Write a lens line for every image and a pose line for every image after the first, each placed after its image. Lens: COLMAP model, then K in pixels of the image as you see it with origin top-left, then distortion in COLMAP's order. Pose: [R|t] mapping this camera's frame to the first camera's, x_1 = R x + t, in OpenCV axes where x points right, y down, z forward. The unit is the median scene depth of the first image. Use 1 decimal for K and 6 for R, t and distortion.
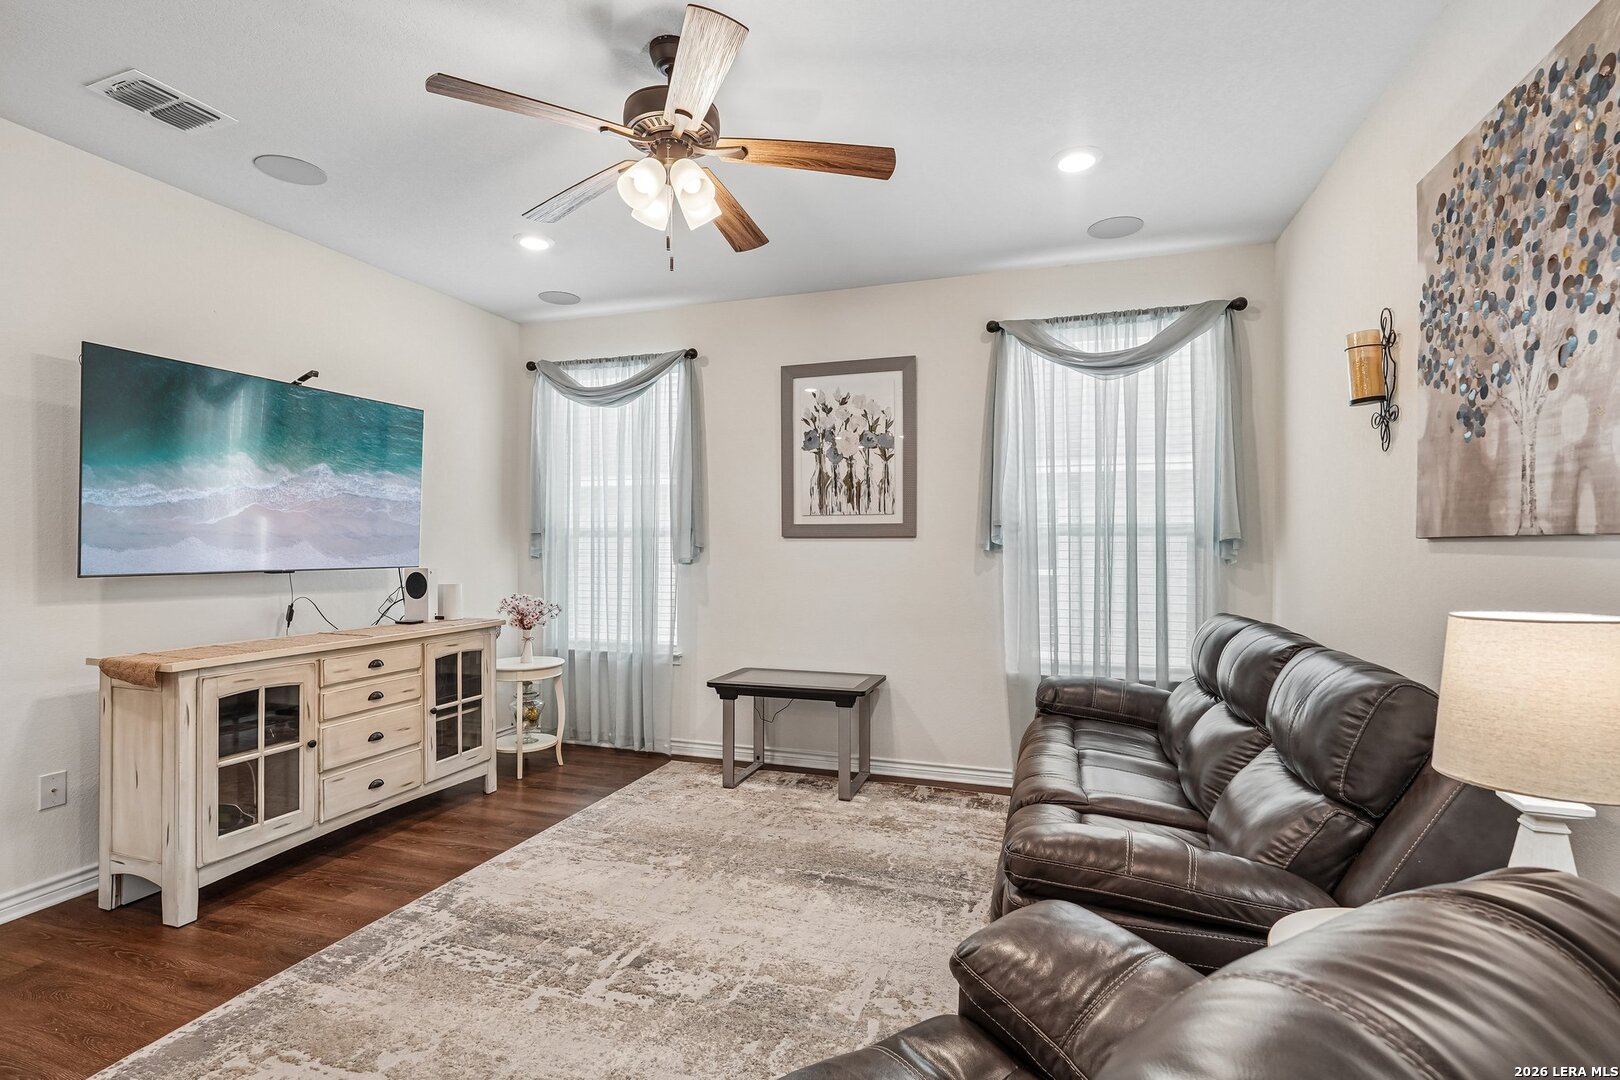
lens RADIAL K [[775.2, 0, 793.8], [0, 775.2, 545.8], [0, 0, 1]] dist [-0.014165, 0.014006]
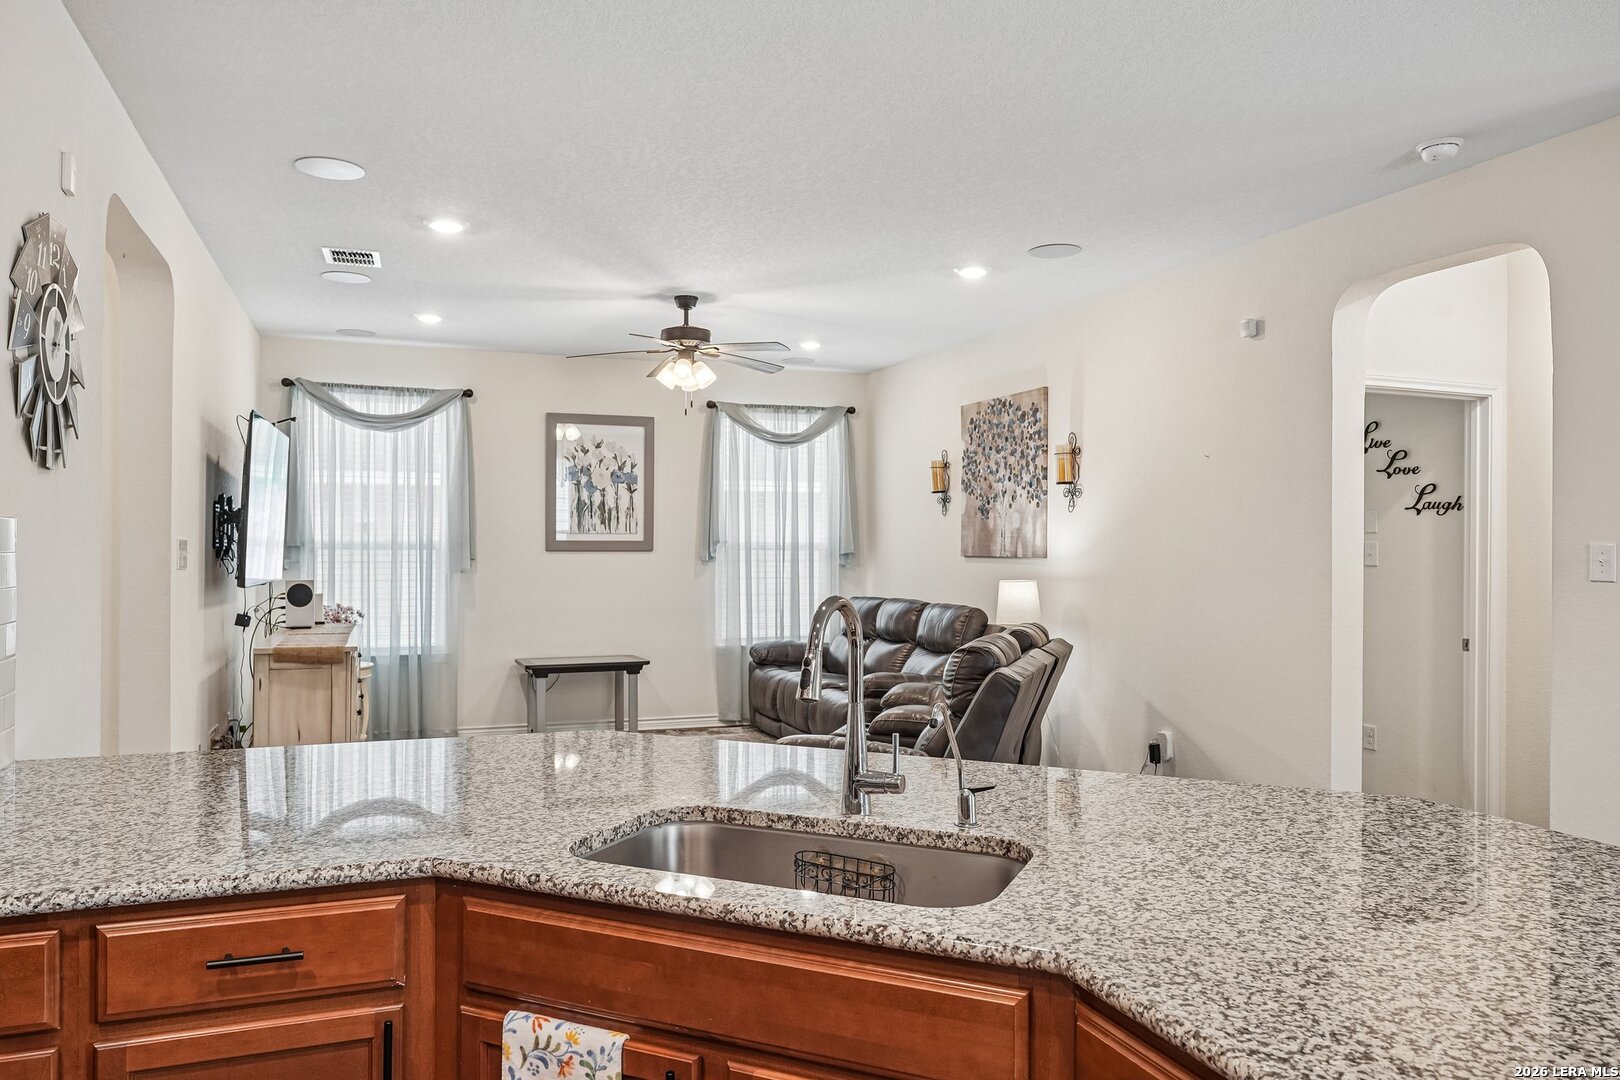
lens RADIAL K [[1122.7, 0, 807.5], [0, 1122.7, 541.5], [0, 0, 1]] dist [0.004053, -0.003085]
pose [[0.767708, 0.004060, 0.640787, -1.056700], [-0.002409, 0.999991, -0.003450, -0.025783], [-0.640795, 0.001105, 0.767711, -0.803865]]
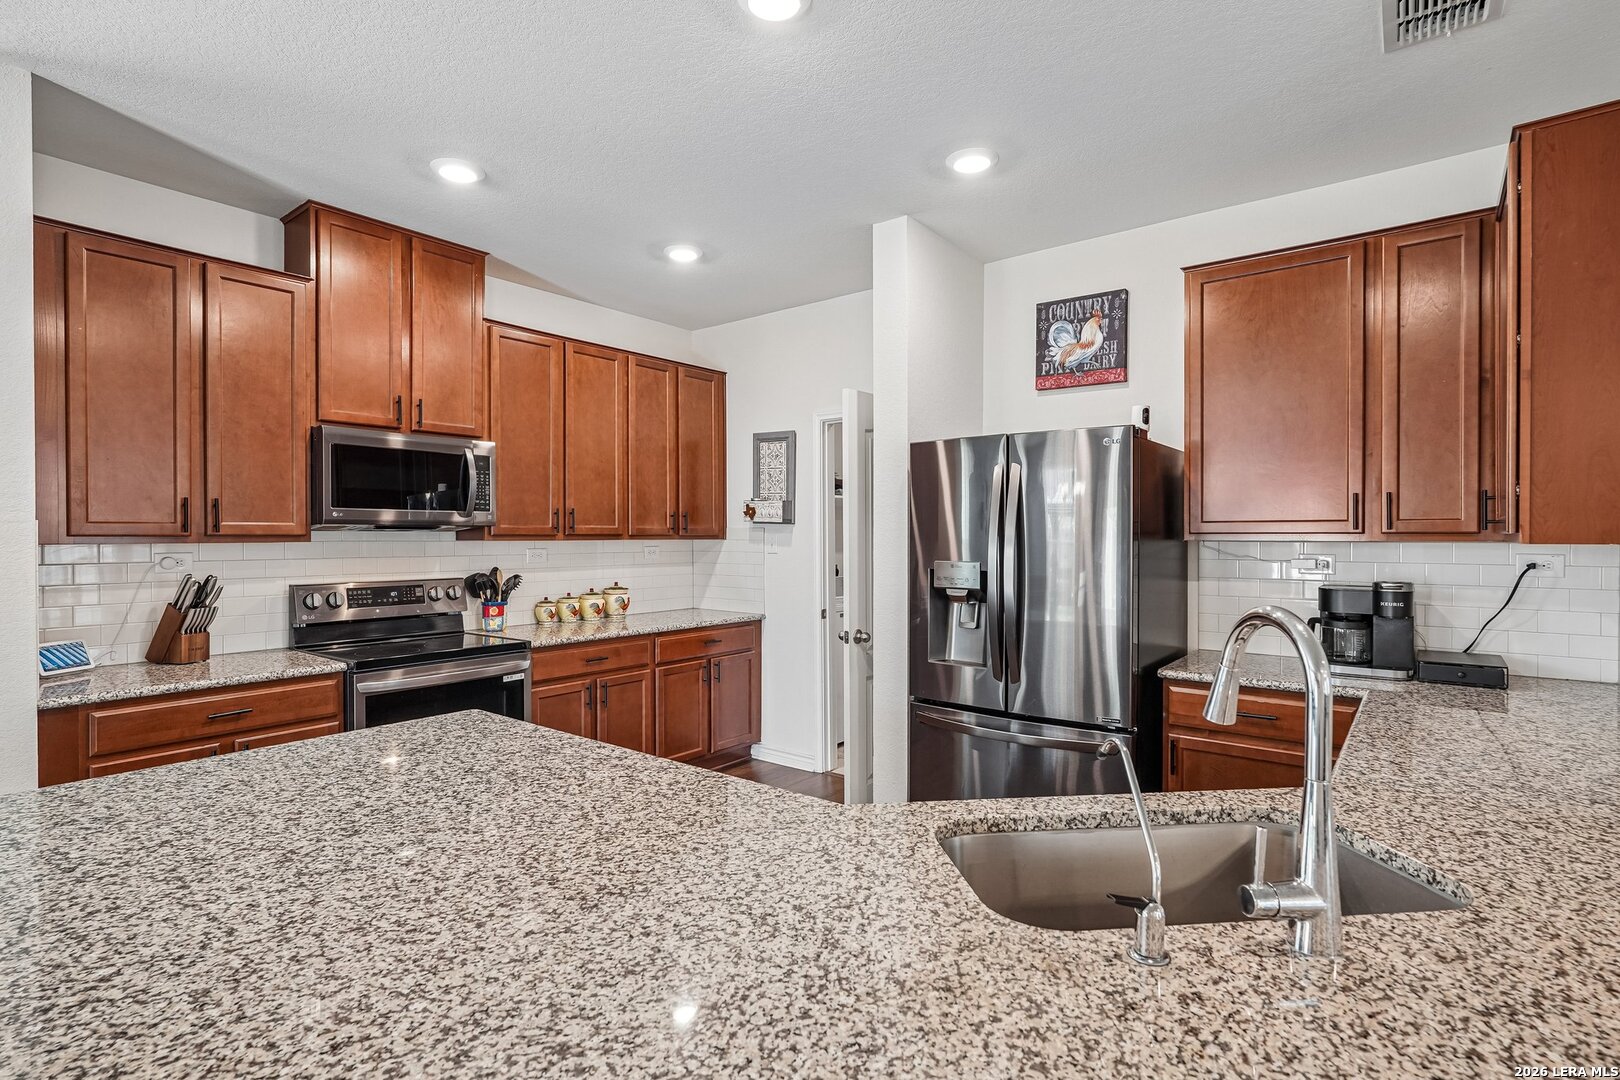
lens RADIAL K [[775.2, 0, 798.6], [0, 775.2, 548.5], [0, 0, 1]] dist [-0.014165, 0.014006]
pose [[-0.339372, 0.019703, -0.940446, -0.390098], [-0.001051, 0.999772, 0.021325, -0.028972], [0.940652, 0.008225, -0.339274, -0.466666]]
